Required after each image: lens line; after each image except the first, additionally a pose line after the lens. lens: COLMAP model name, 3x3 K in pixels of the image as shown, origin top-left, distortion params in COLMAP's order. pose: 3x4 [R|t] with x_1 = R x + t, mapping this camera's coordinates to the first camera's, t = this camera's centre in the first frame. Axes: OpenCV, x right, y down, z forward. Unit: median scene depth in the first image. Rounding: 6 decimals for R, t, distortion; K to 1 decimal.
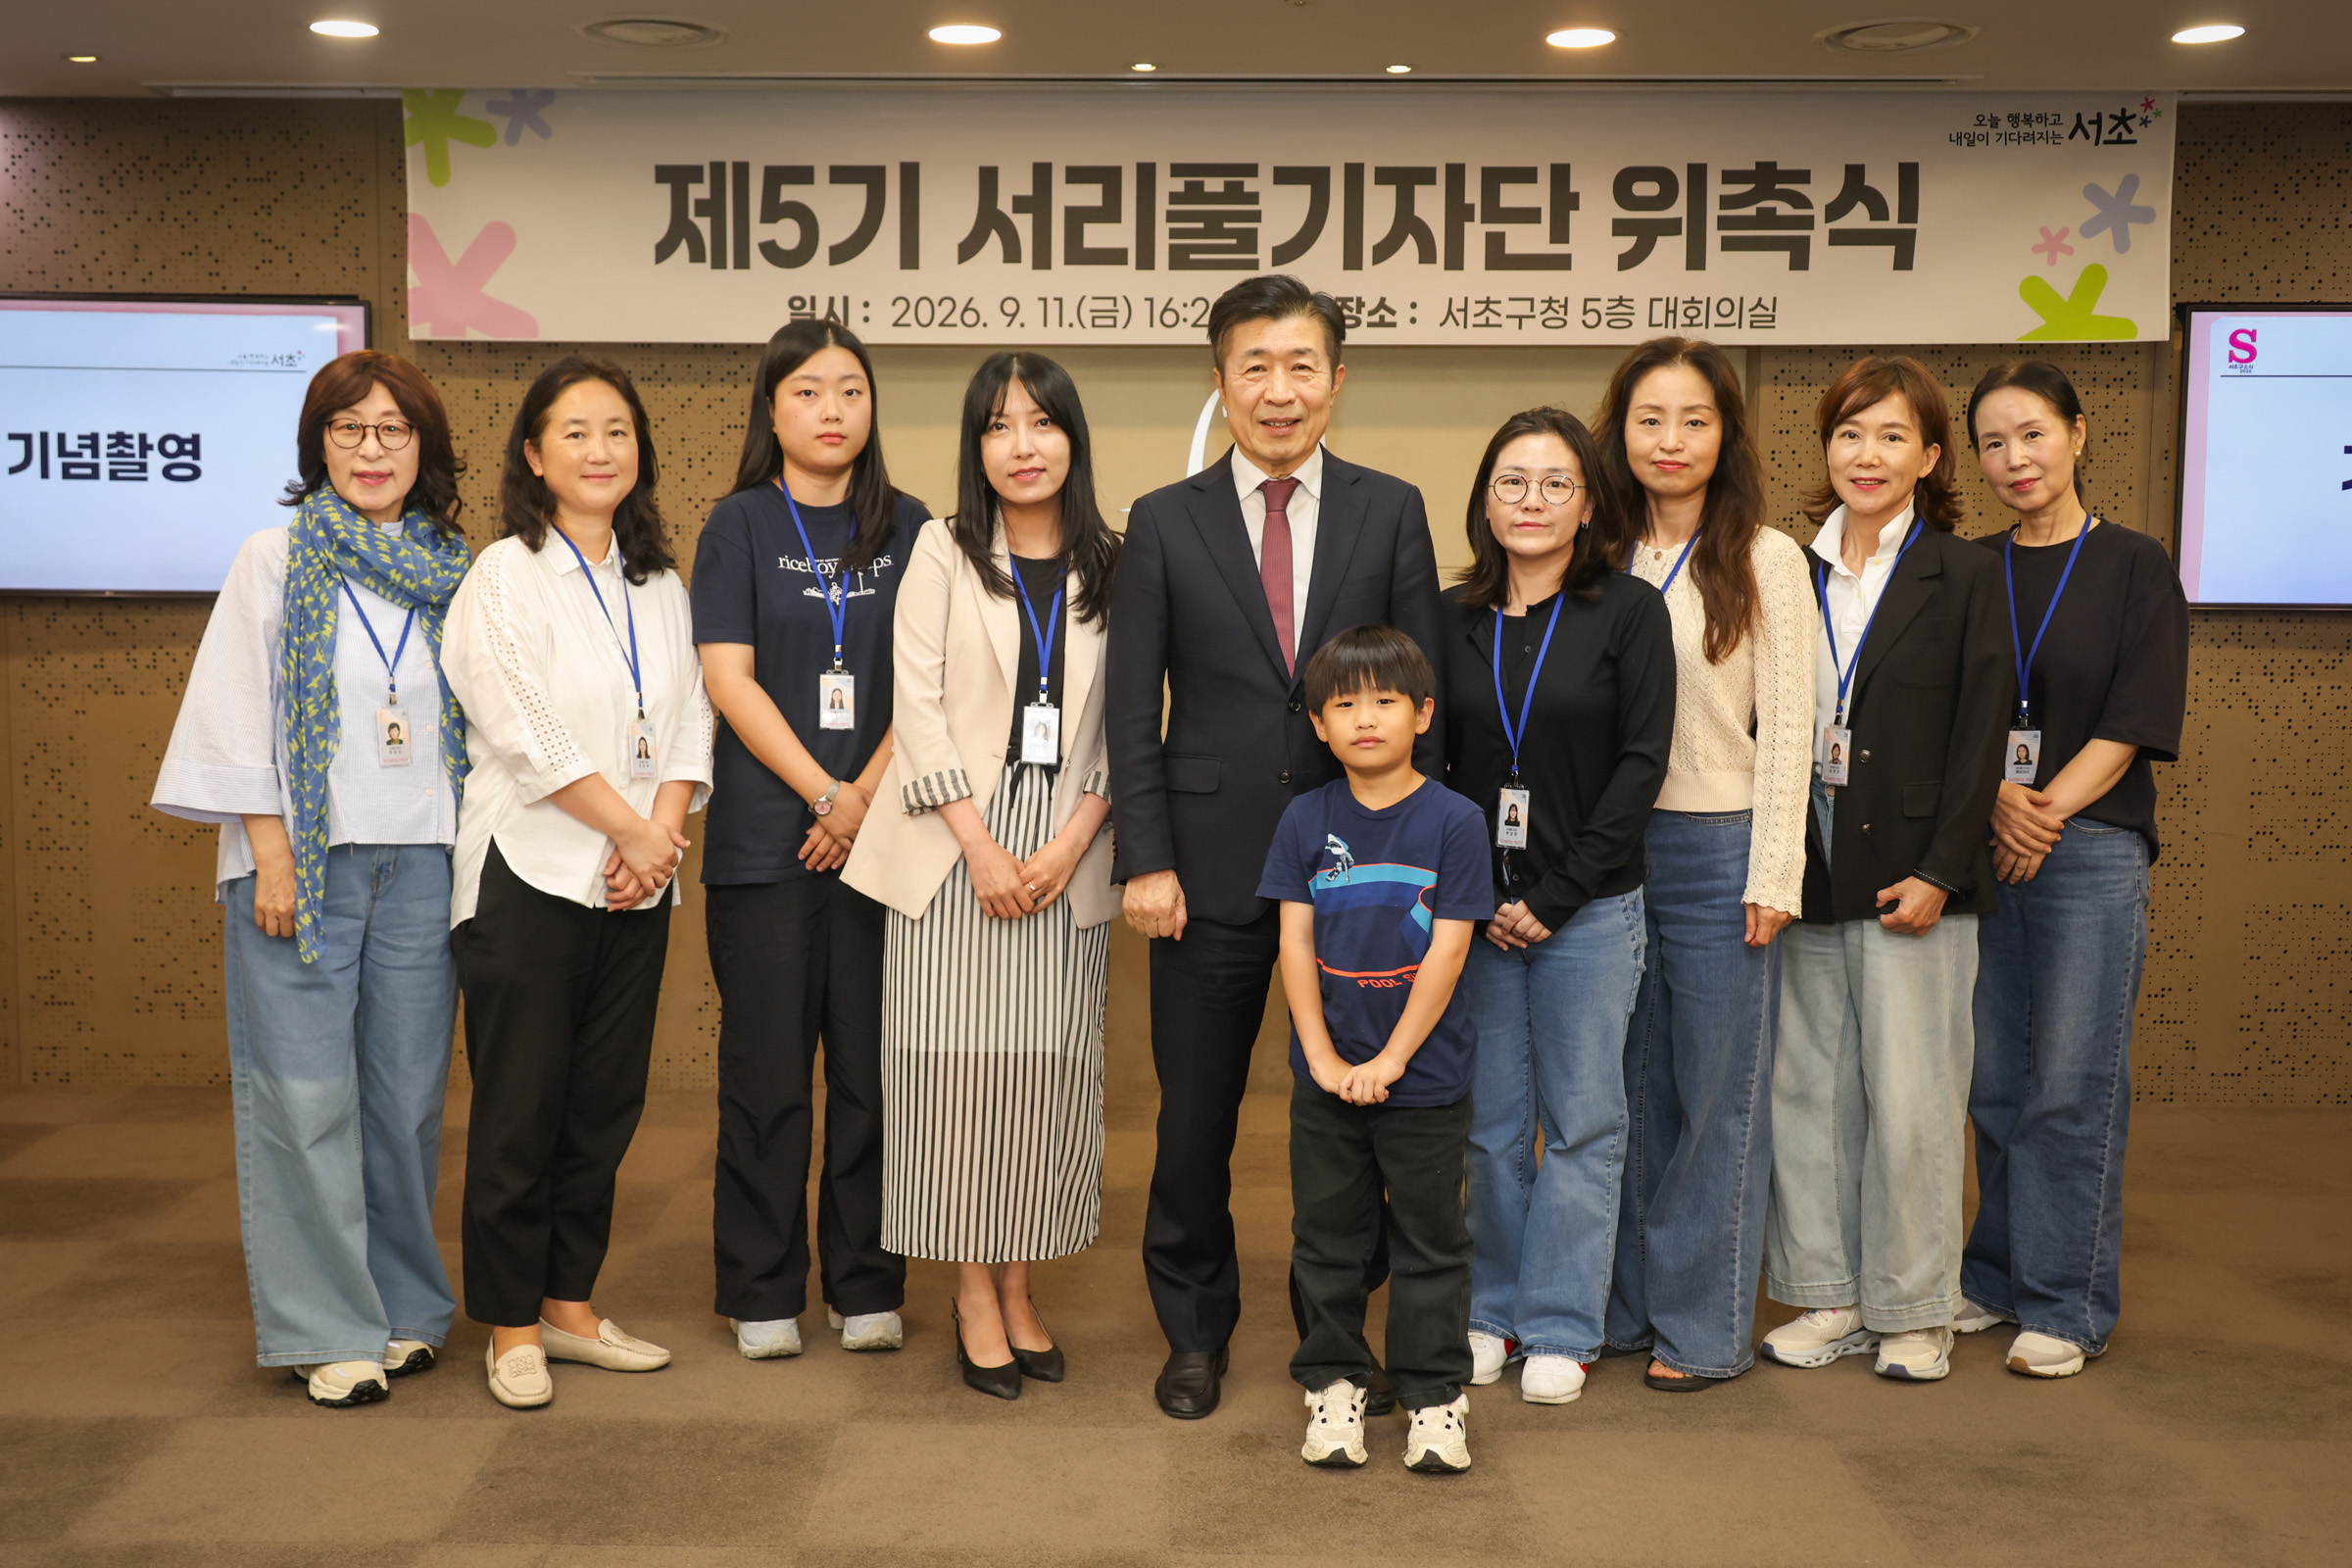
lens RADIAL K [[2752.4, 0, 1085.6], [0, 2752.4, 786.0], [0, 0, 1]] dist [0.028236, -0.017380]
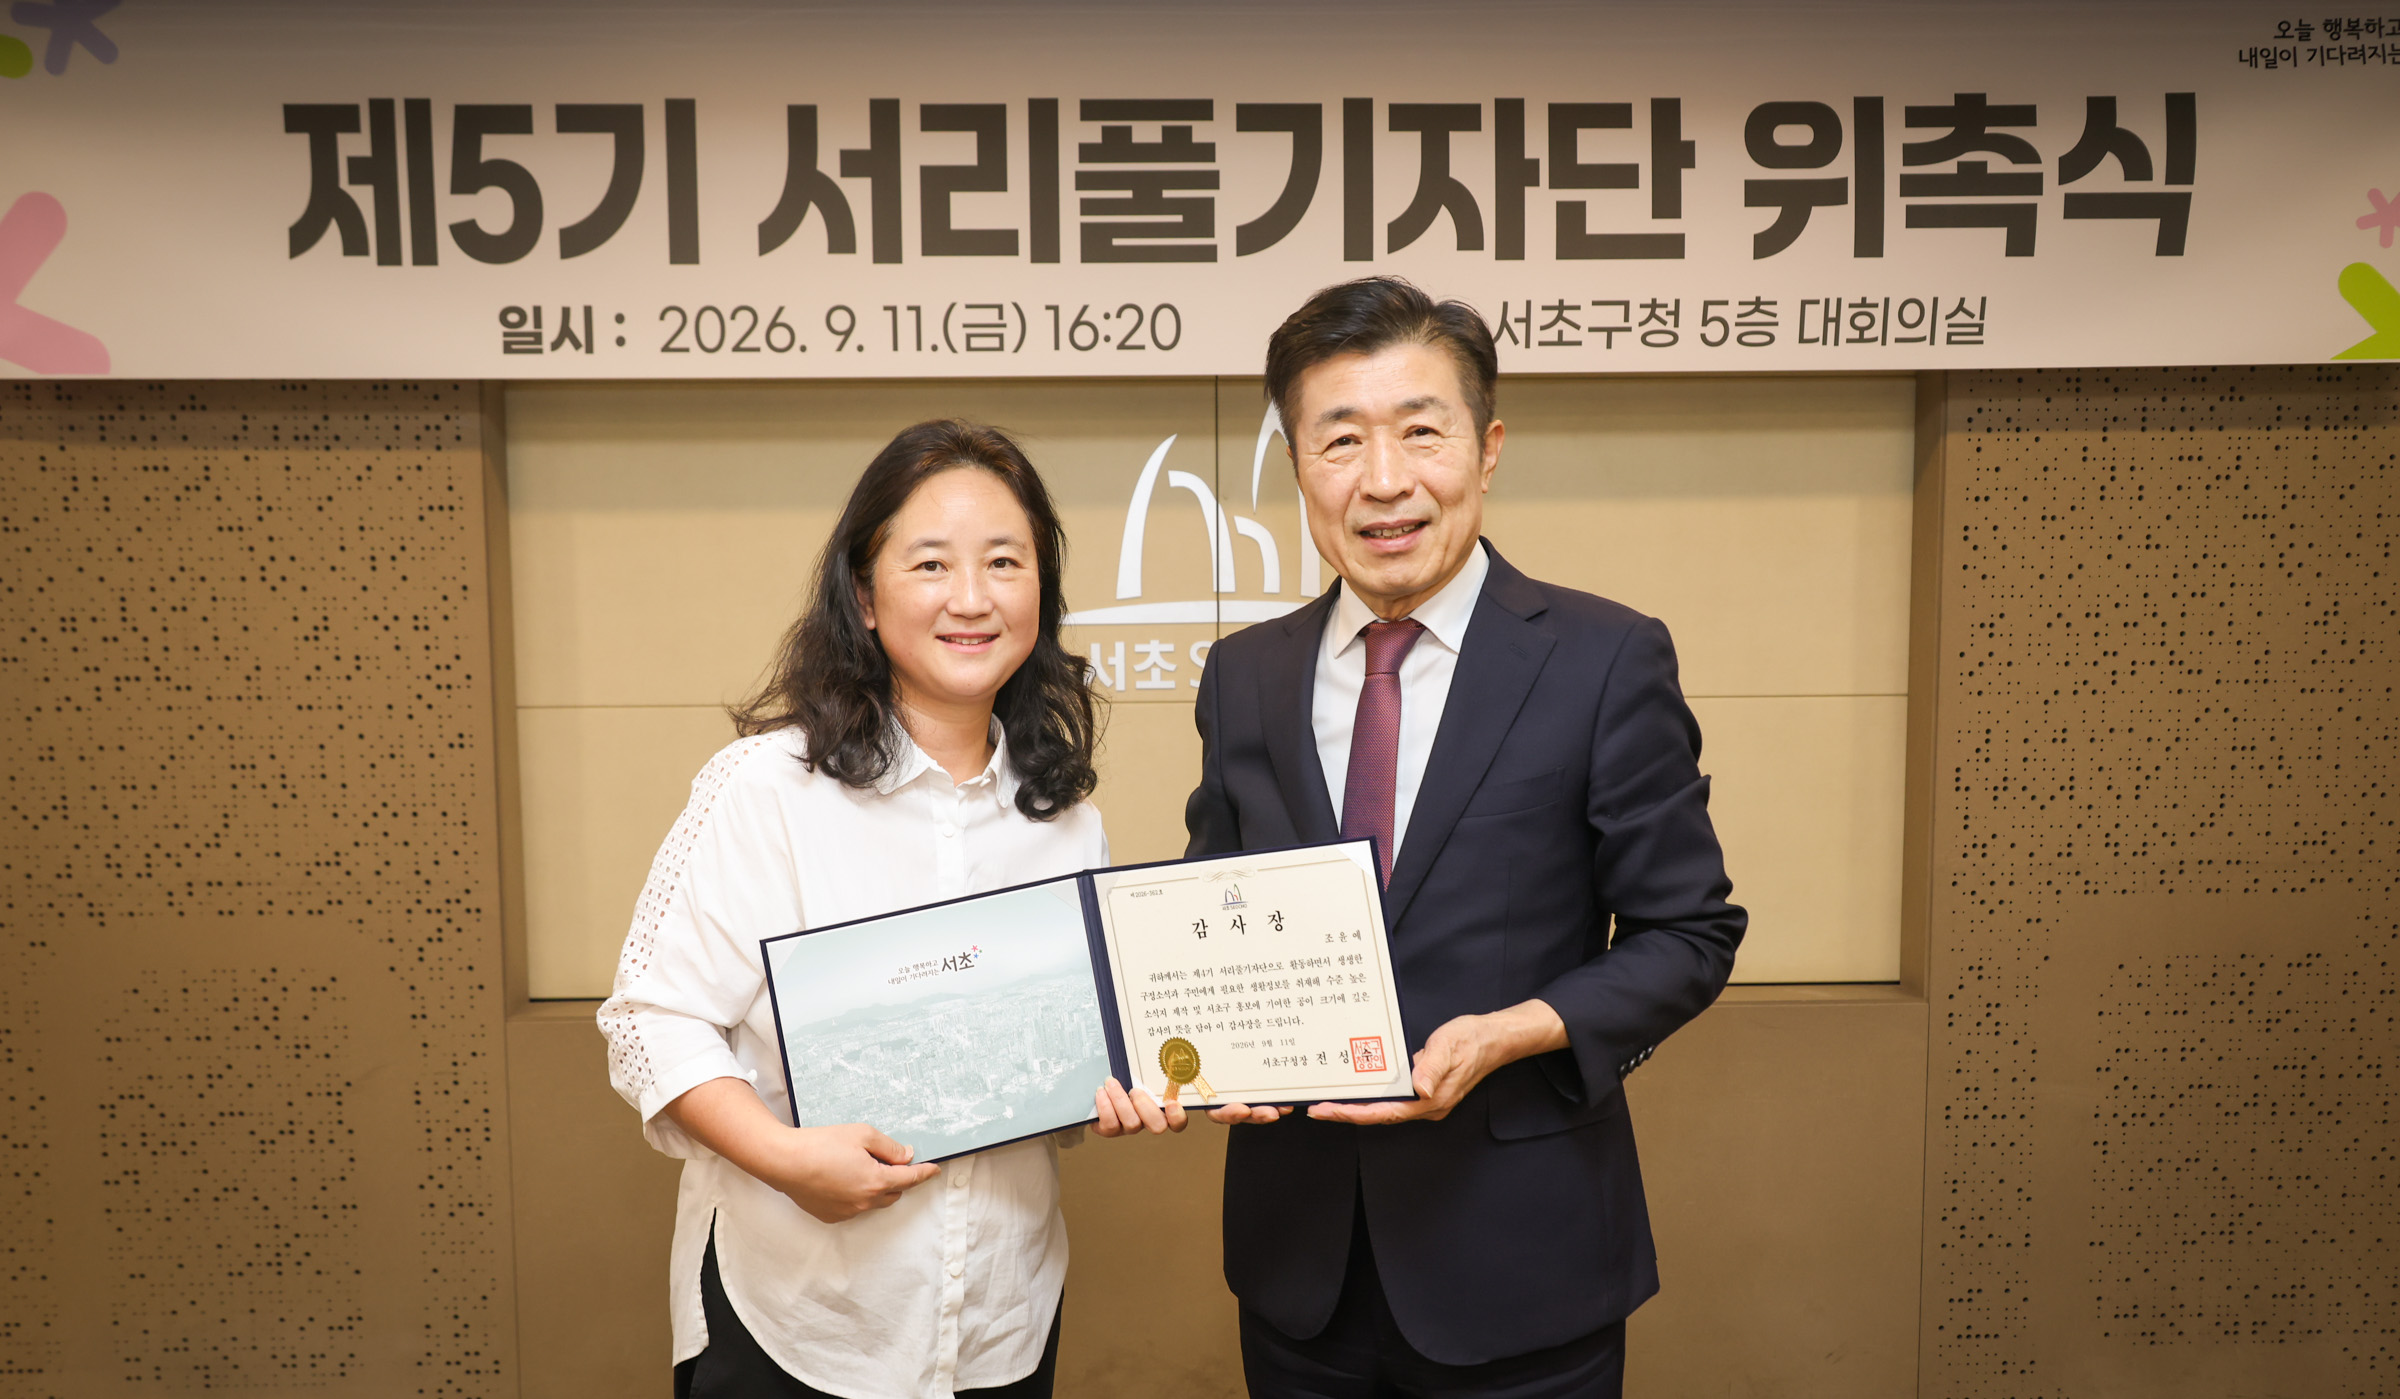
lens RADIAL K [[2177.2, 0, 1194.6], [0, 2177.2, 831.8], [0, 0, 1]] dist [0.015478, -0.003076]
pose [[0.998585, -0.018942, 0.049689, 0.028920], [0.018249, 0.999730, 0.014358, -0.058059], [-0.049948, -0.013431, 0.998662, 0.476234]]
